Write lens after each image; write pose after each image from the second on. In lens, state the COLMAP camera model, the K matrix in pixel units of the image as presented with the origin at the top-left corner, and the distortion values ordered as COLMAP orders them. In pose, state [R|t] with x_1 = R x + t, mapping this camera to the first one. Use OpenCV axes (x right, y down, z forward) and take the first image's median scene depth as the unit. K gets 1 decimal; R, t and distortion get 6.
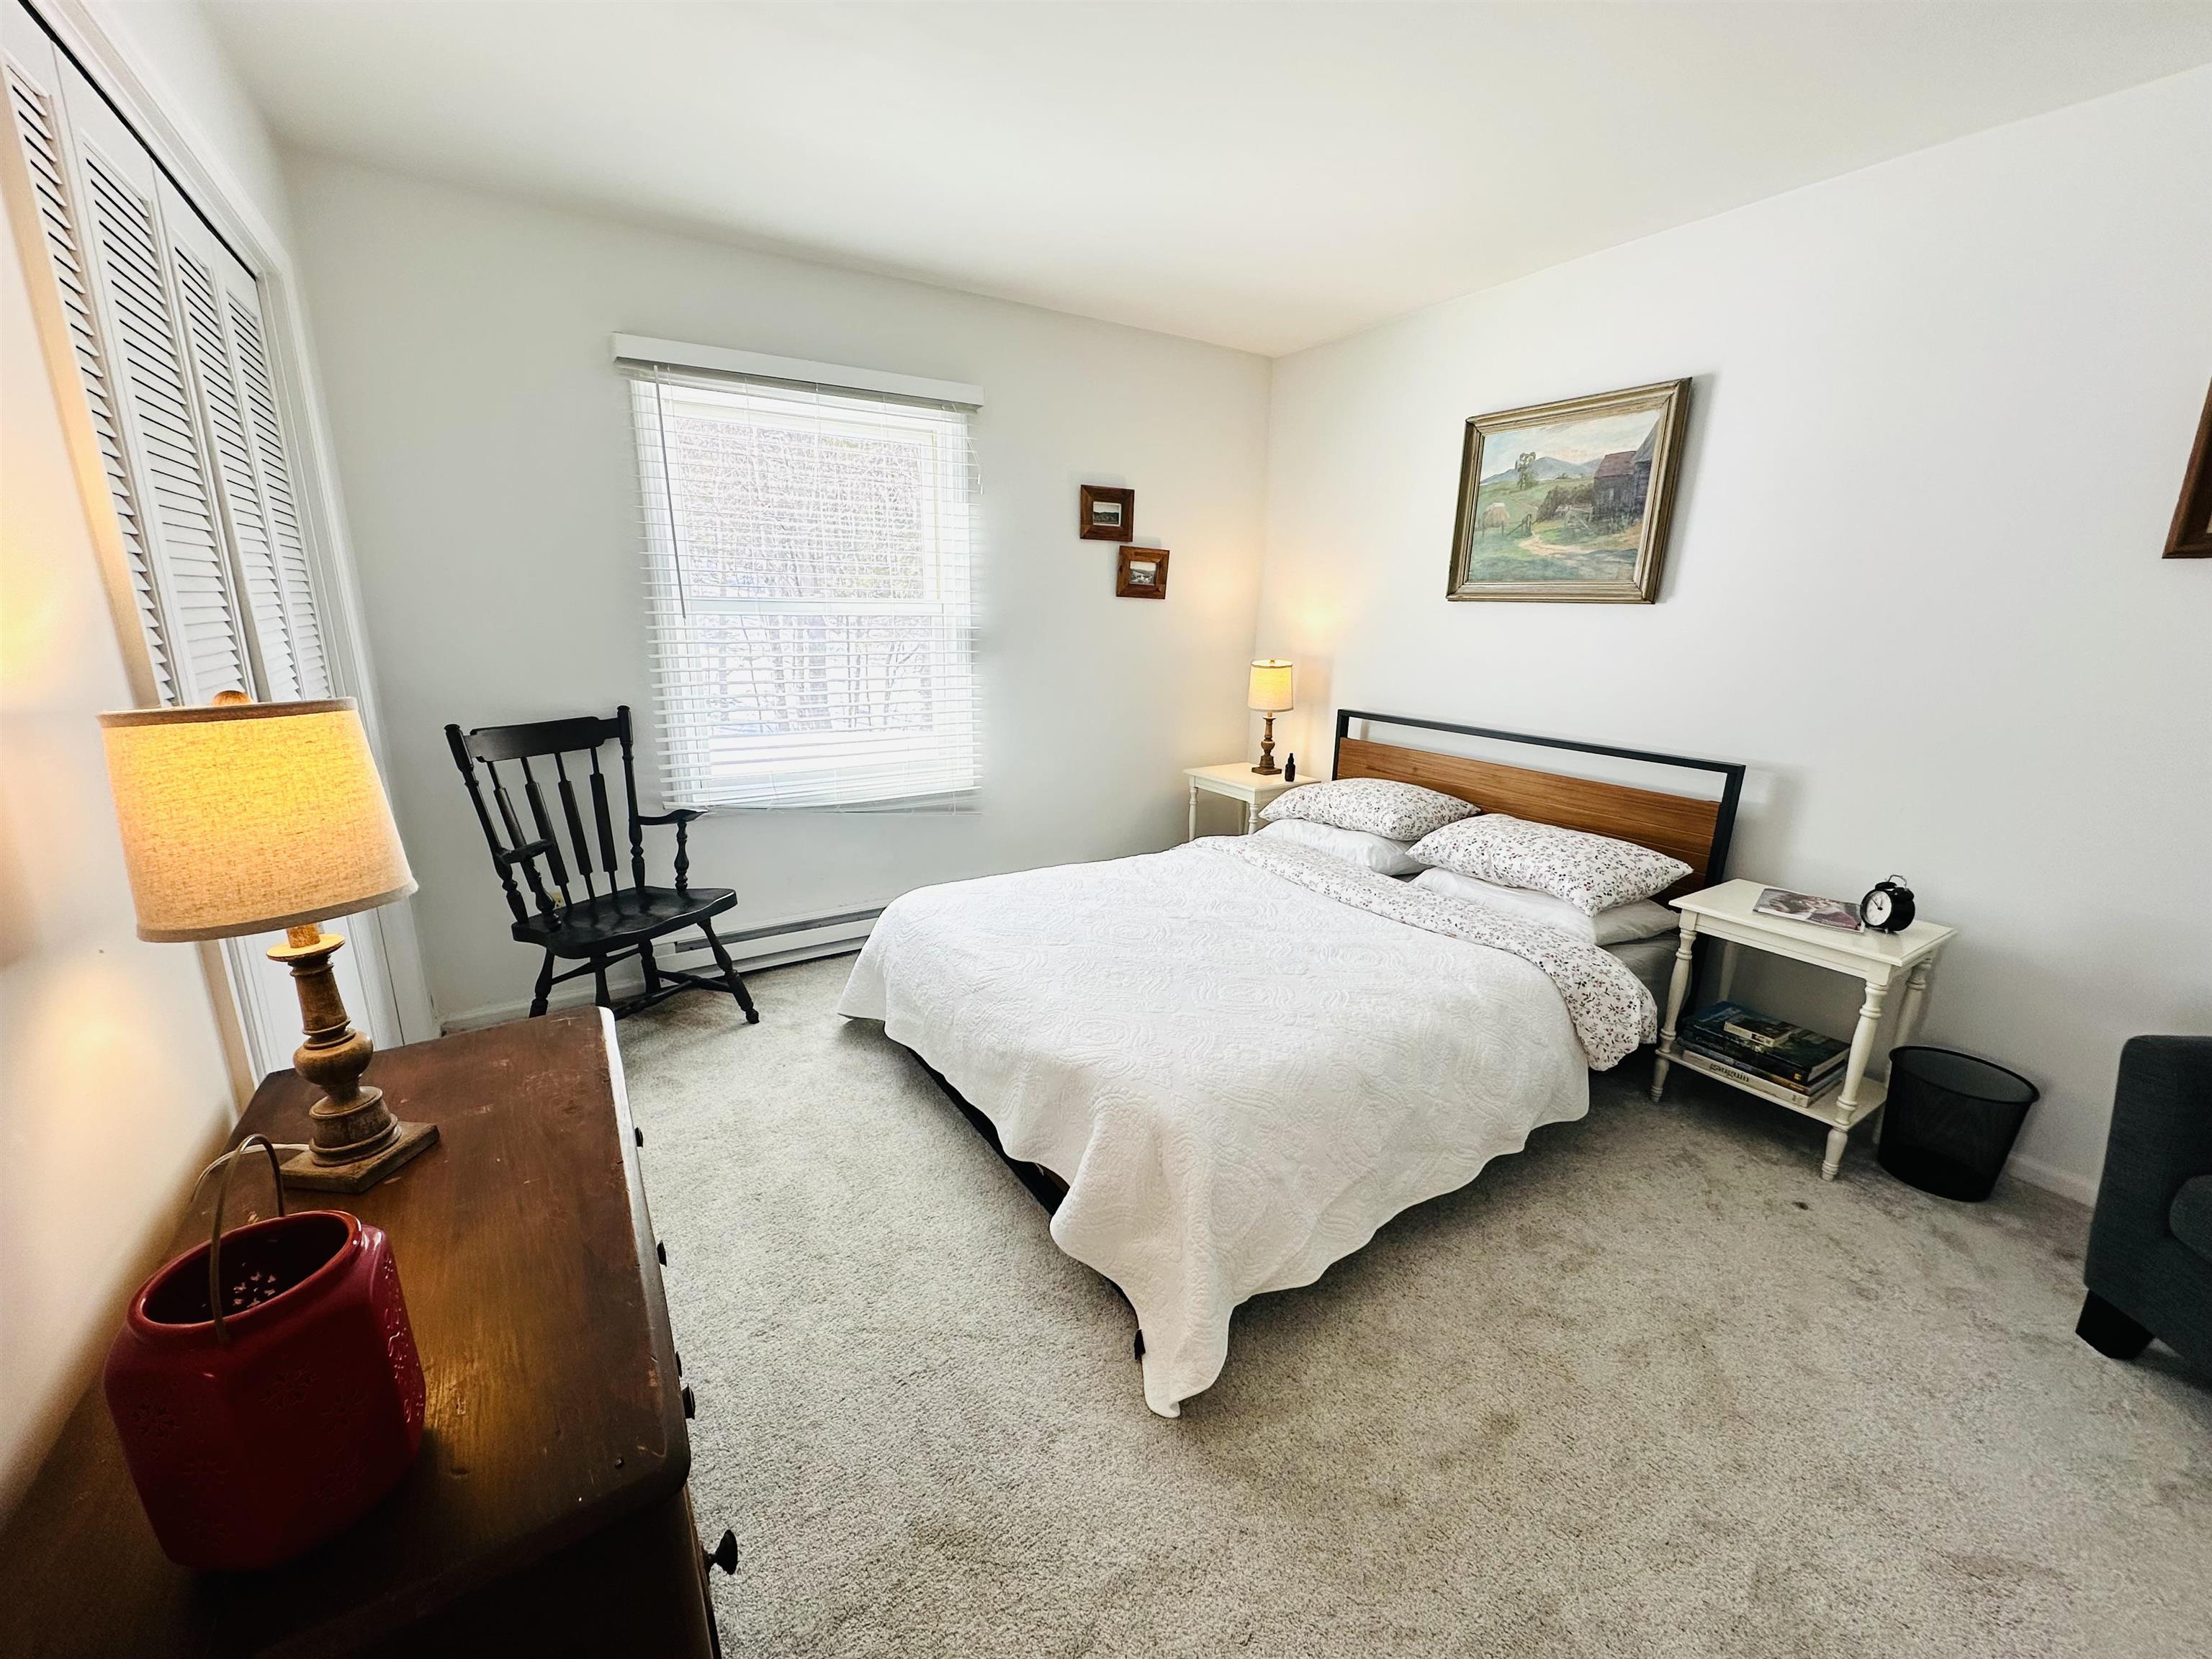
lens RADIAL K [[875.6, 0, 1100.7], [0, 875.6, 830.6], [0, 0, 1]] dist [0.001039, 0.000028]
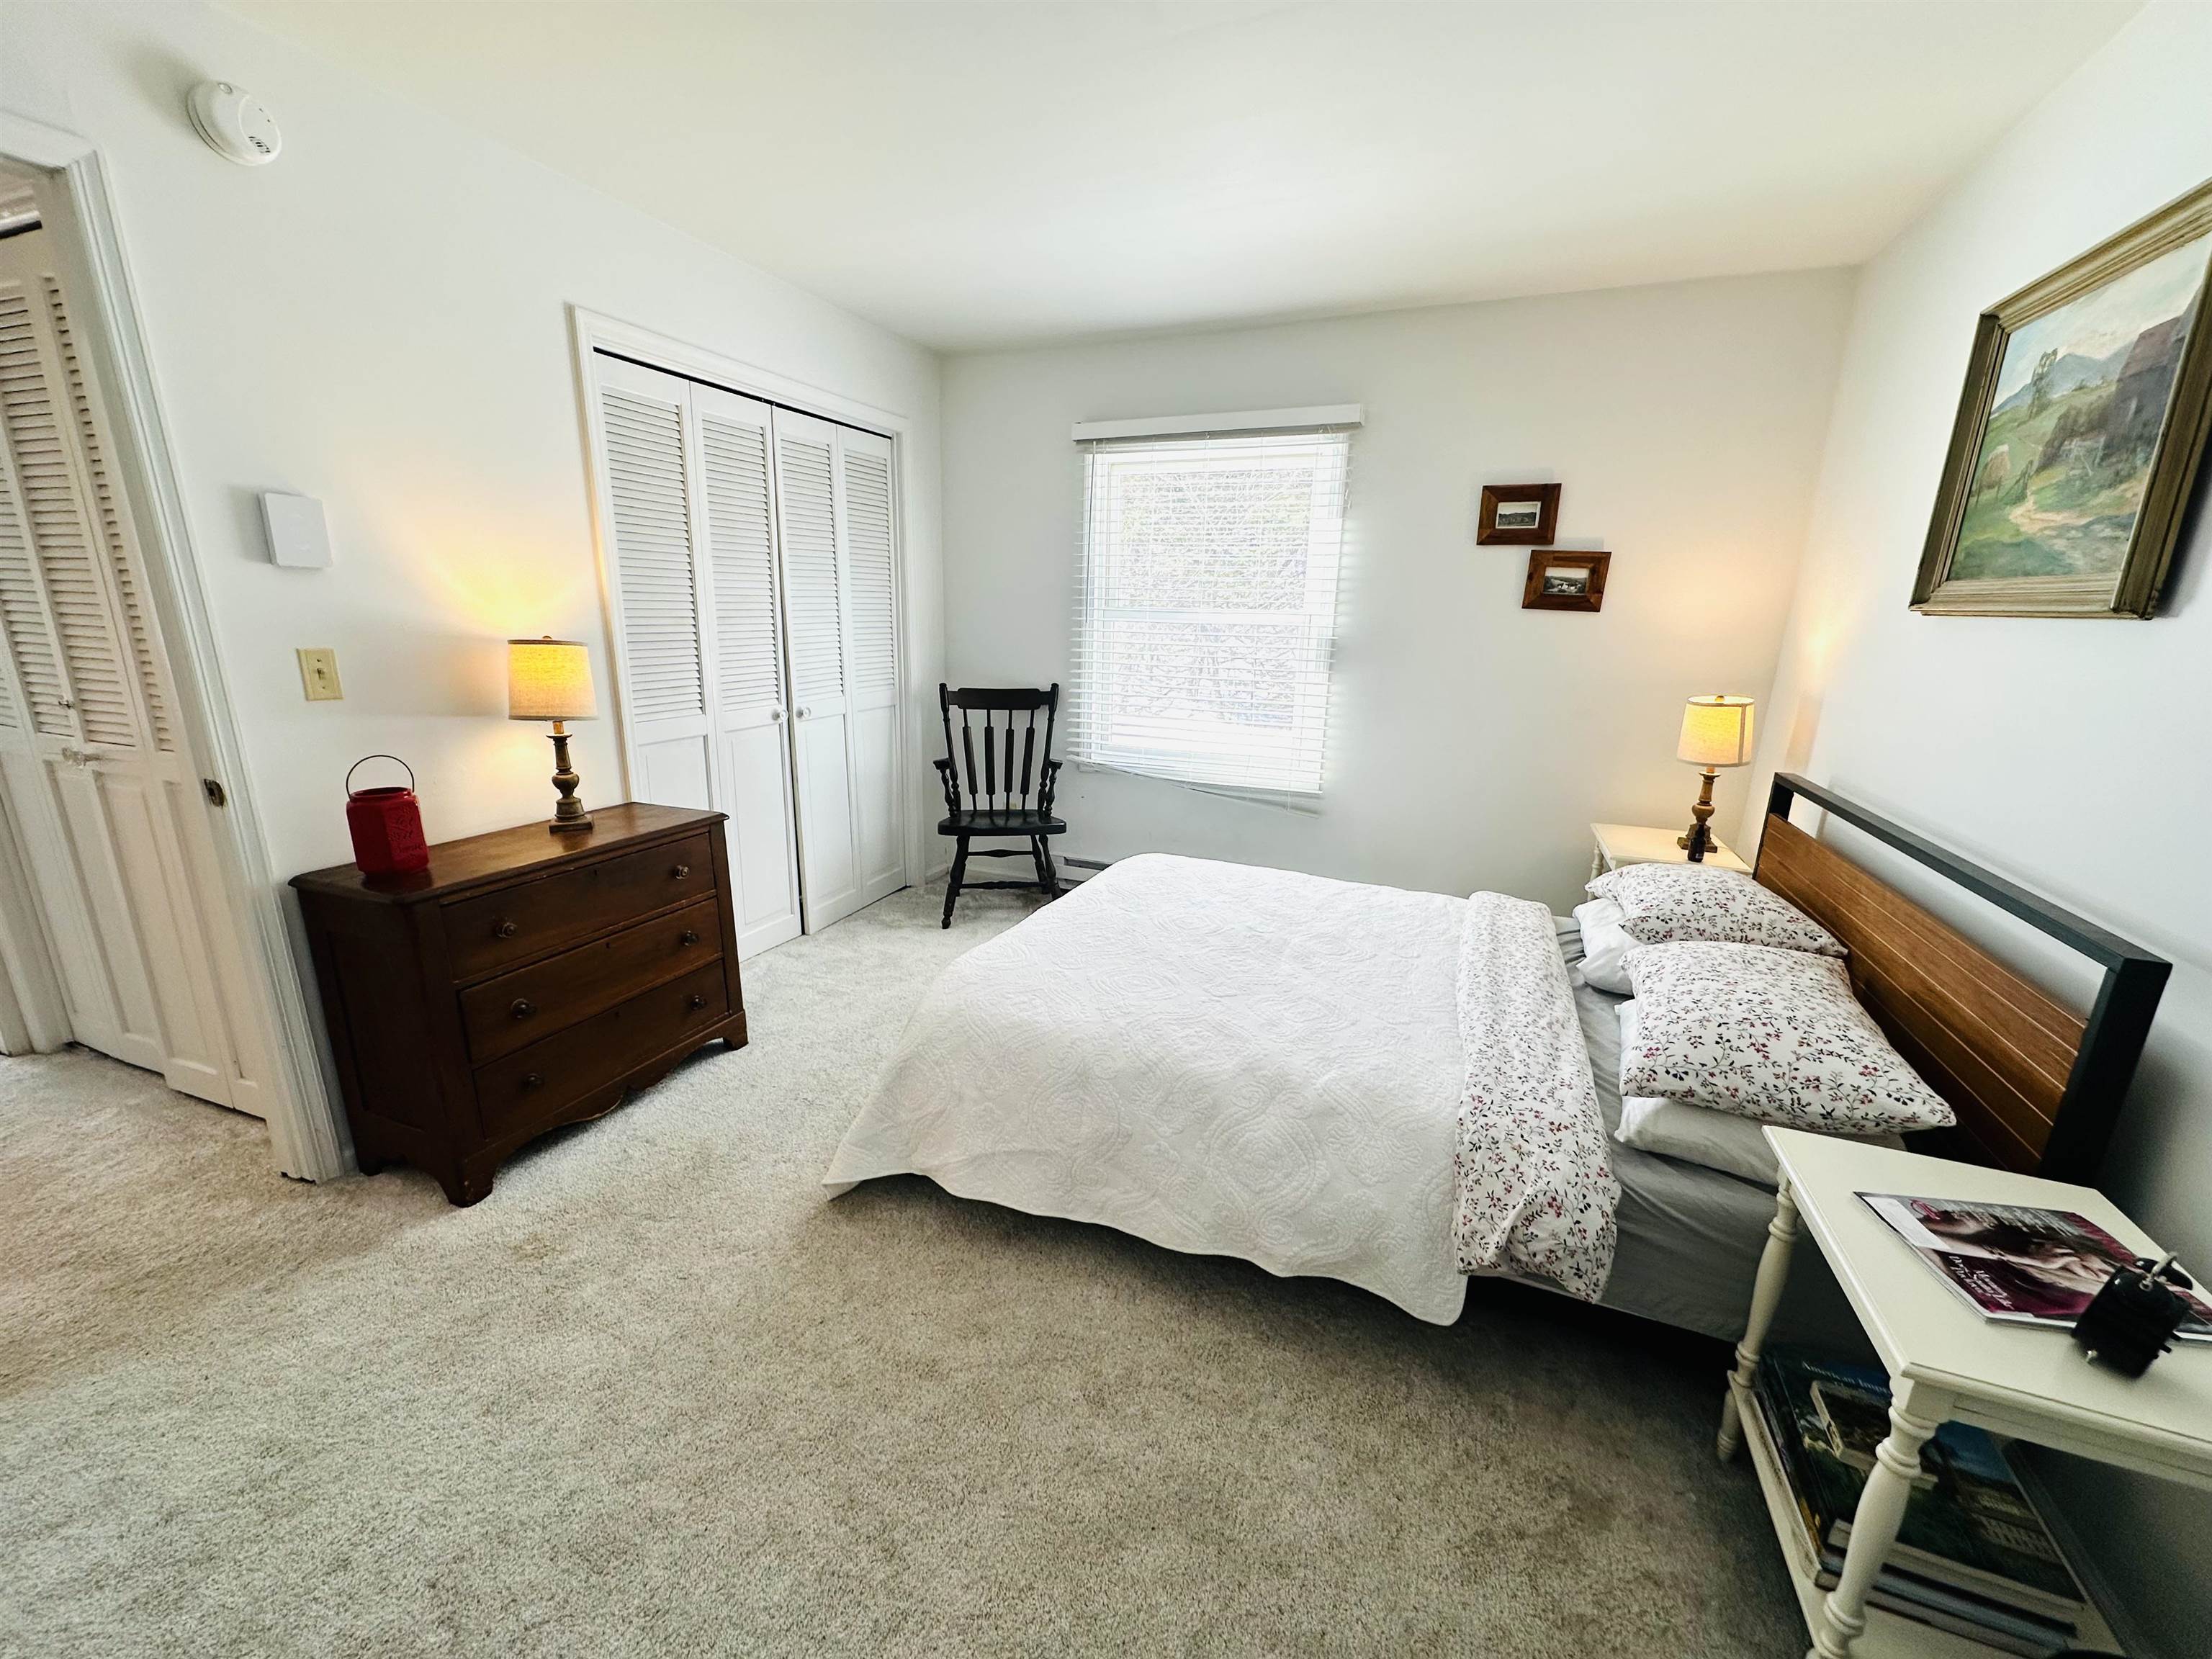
lens RADIAL K [[876.2, 0, 1105.0], [0, 876.2, 826.8], [0, 0, 1]] dist [-0.001100, -0.000236]
pose [[0.572991, 0.197998, -0.795285, 0.643942], [-0.217249, 0.972359, 0.085558, -0.051706], [0.790243, 0.123751, 0.600168, 0.223361]]
